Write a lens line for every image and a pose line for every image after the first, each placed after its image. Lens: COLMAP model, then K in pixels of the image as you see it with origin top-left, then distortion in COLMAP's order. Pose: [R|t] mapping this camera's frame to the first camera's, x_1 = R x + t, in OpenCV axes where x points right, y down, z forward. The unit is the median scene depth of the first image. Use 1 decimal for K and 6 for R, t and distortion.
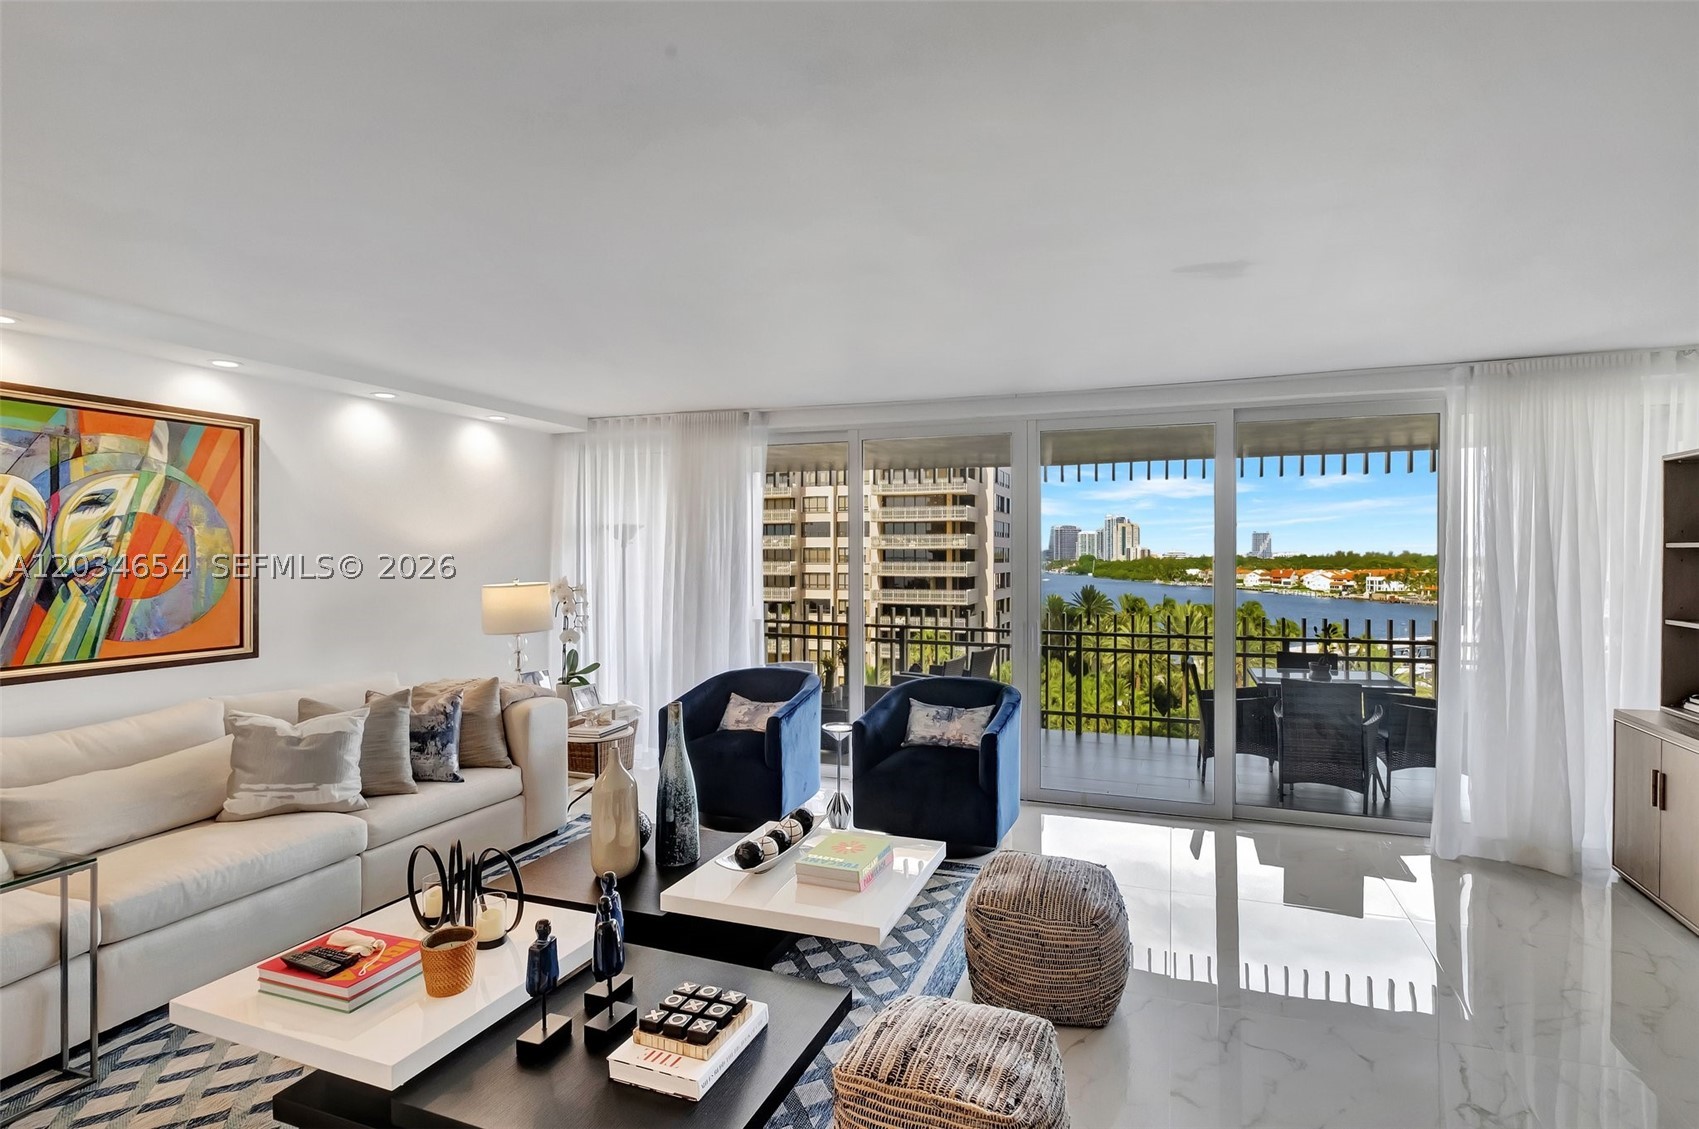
lens RADIAL K [[806.0, 0, 859.2], [0, 806.0, 554.8], [0, 0, 1]] dist [0.002392, -0.000343]
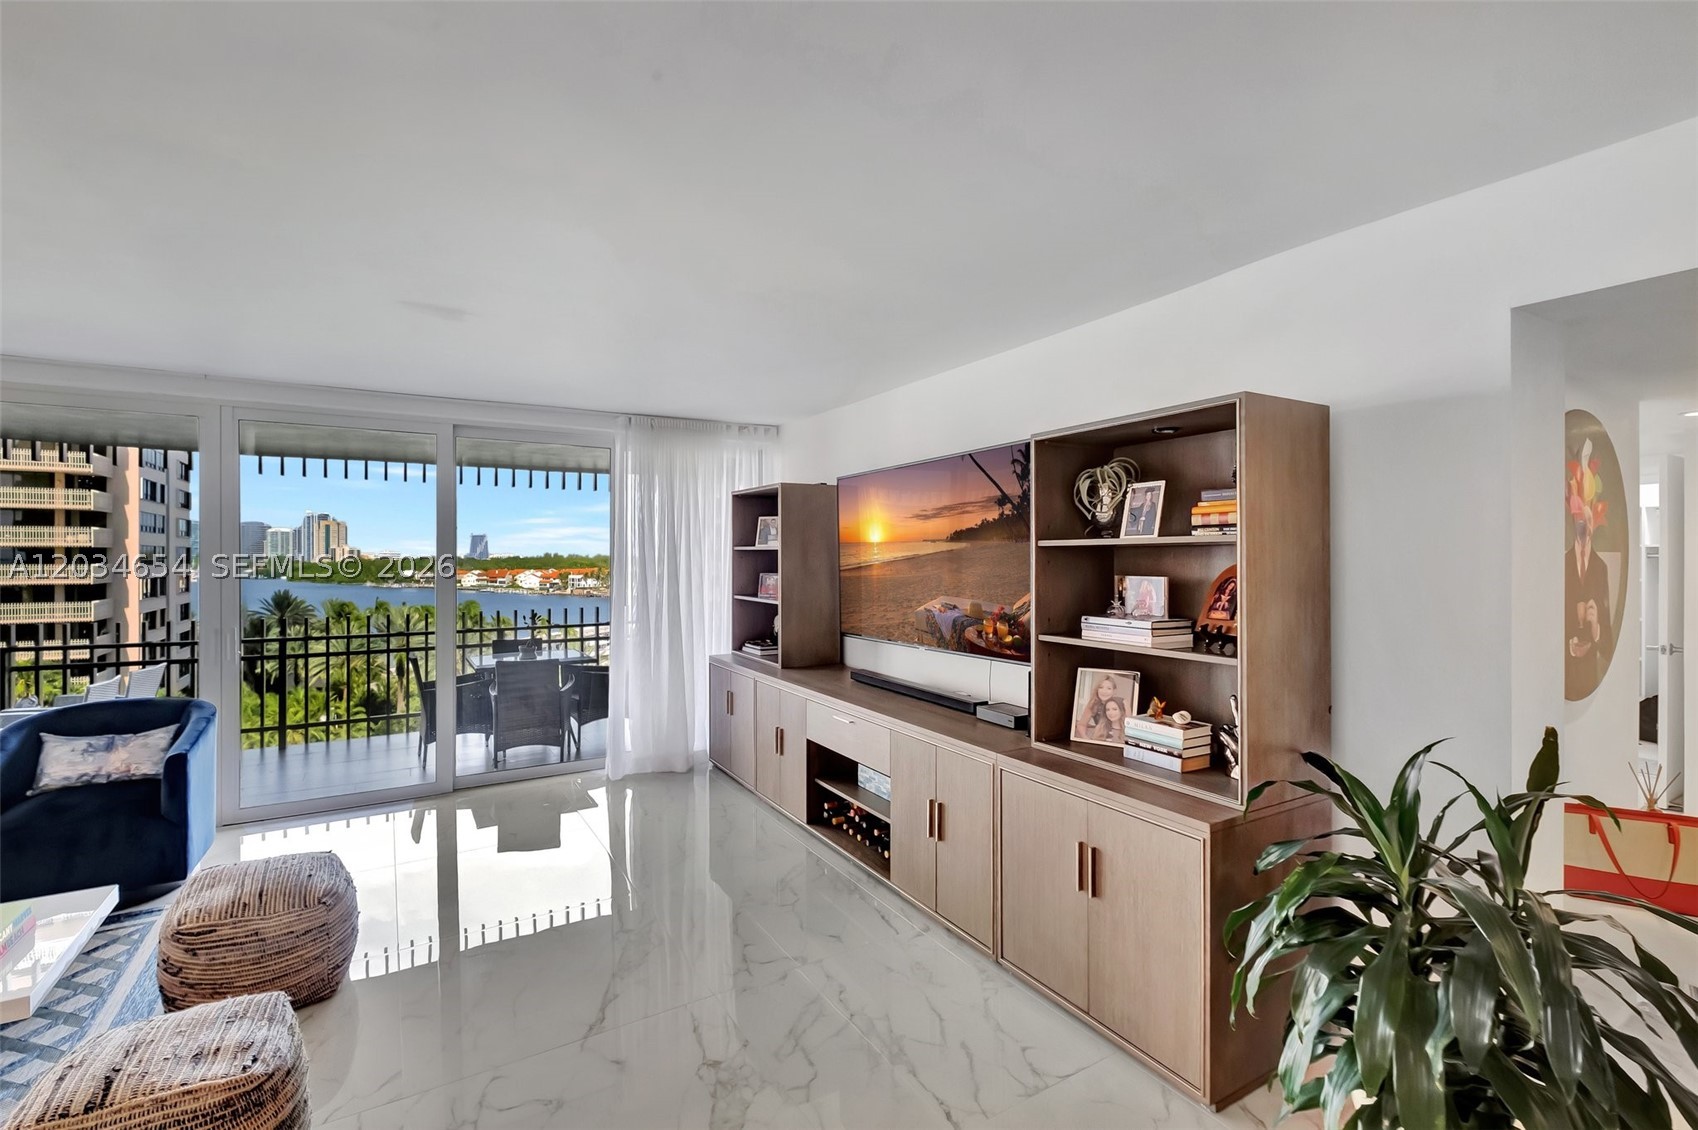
lens RADIAL K [[778.4, 0, 852.2], [0, 778.4, 560.8], [0, 0, 1]] dist [0.002956, -0.004359]
pose [[0.613623, -0.003267, 0.789592, -0.046166], [-0.001508, 0.999985, 0.005310, 0.002640], [-0.789598, -0.004449, 0.613609, -0.091399]]
